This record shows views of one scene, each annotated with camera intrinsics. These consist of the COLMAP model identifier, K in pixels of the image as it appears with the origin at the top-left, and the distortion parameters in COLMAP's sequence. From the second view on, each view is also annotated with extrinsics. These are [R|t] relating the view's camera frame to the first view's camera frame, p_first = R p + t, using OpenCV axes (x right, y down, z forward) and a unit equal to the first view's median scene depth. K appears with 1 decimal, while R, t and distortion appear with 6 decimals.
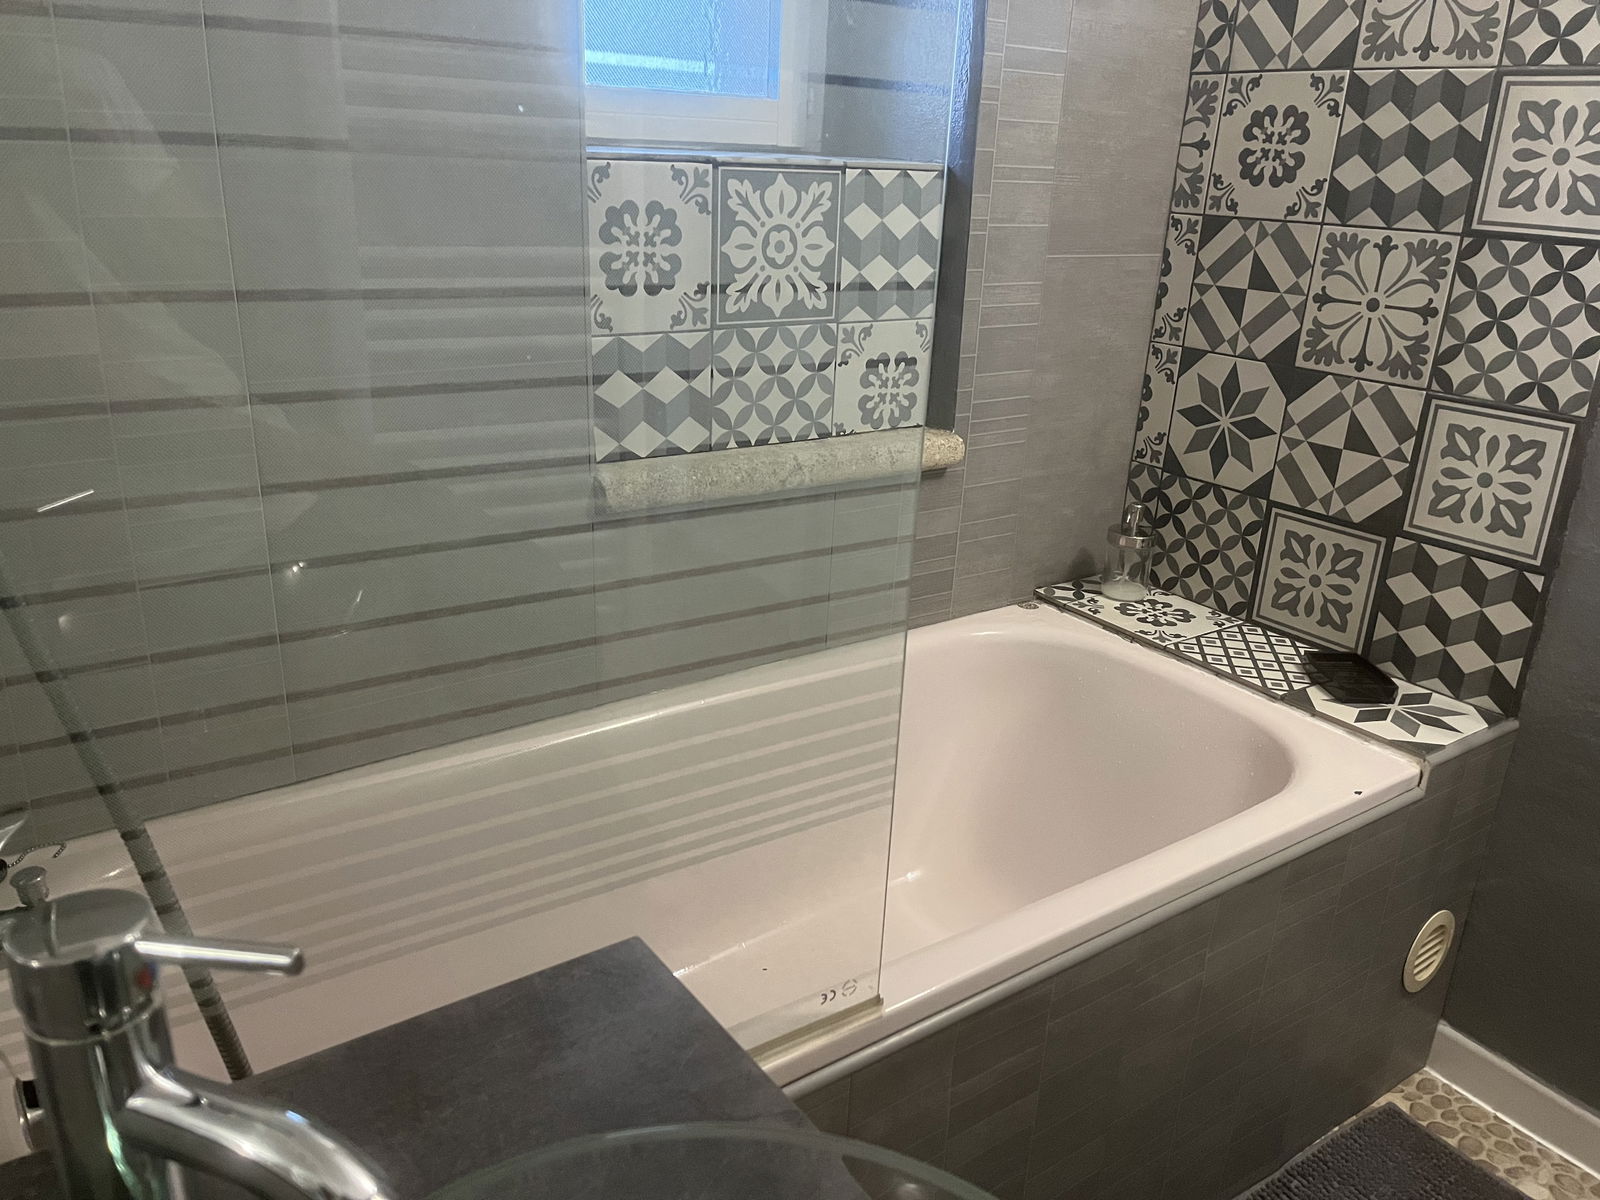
lens RADIAL K [[1195.4, 0, 801.1], [0, 1195.4, 592.8], [0, 0, 1]] dist [0.036024, -0.049202]
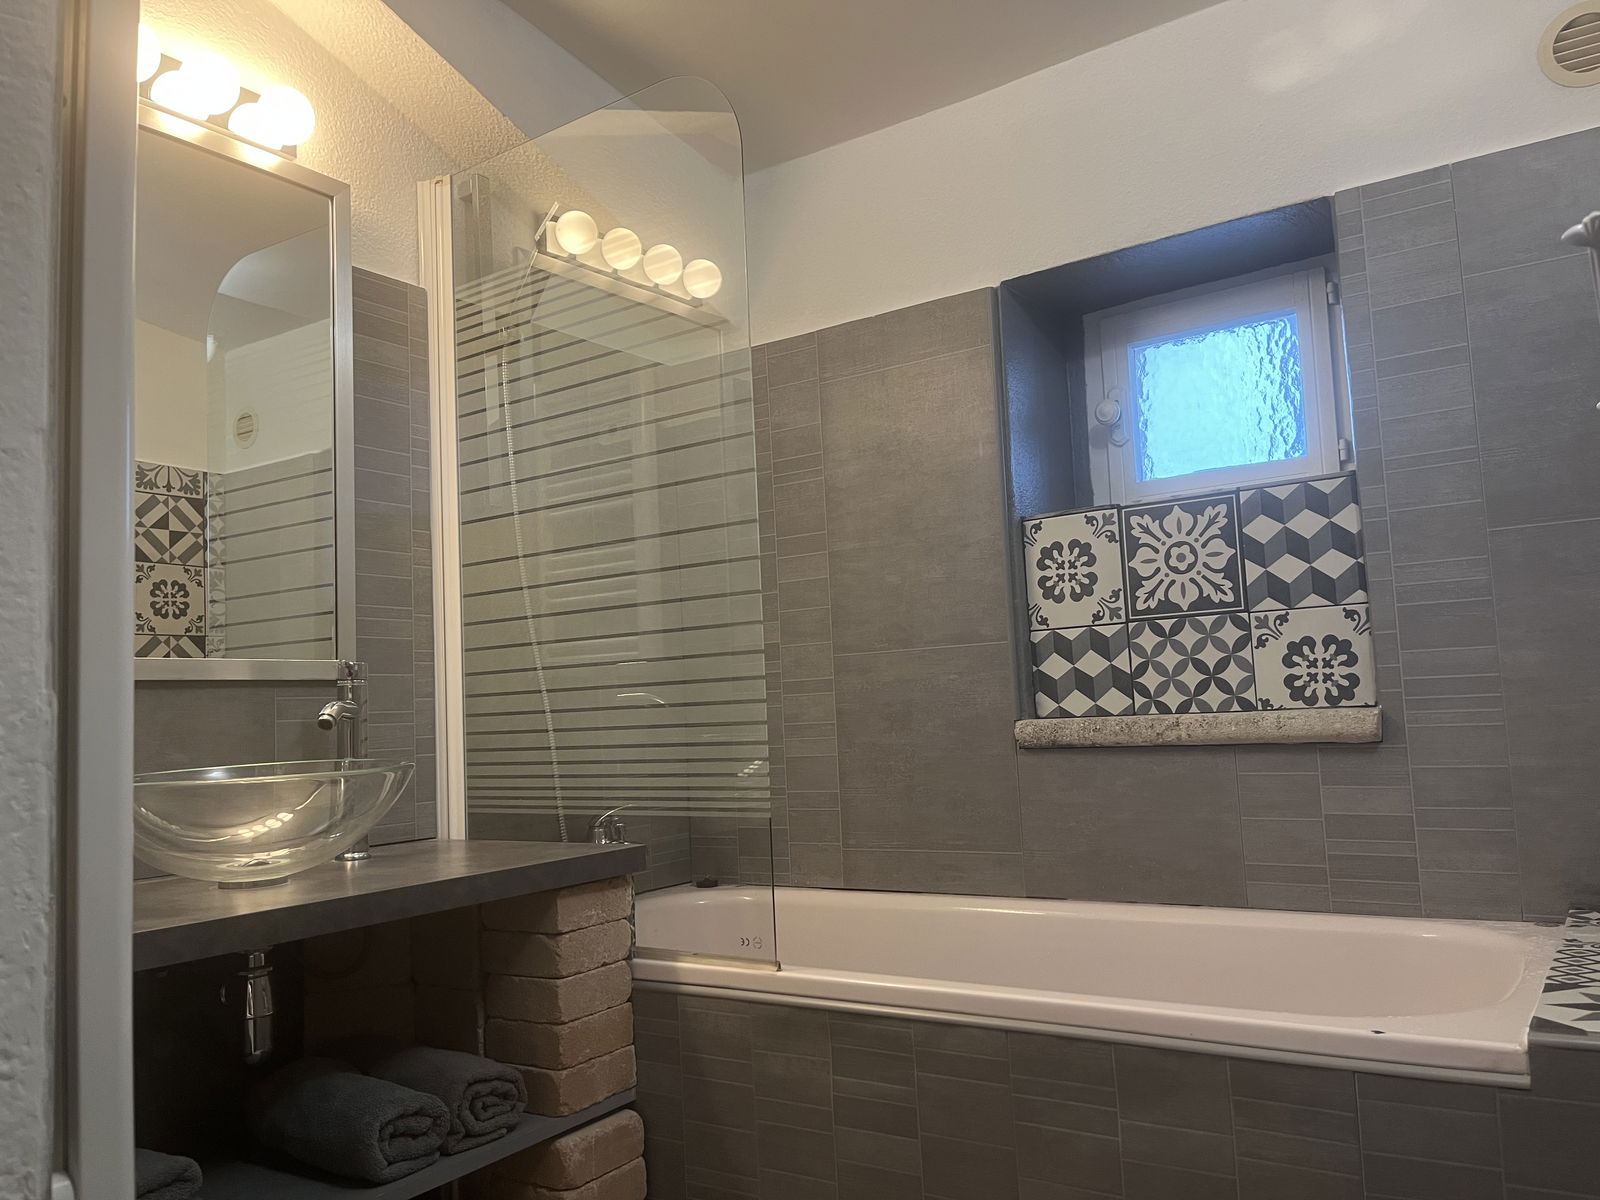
lens RADIAL K [[1195.4, 0, 799.9], [0, 1195.4, 603.2], [0, 0, 1]] dist [0.036024, -0.049202]
pose [[0.363335, -0.138923, -0.921243, 1.017694], [-0.256603, 0.935653, -0.242300, 0.177155], [0.895624, 0.324429, 0.304307, 0.250048]]
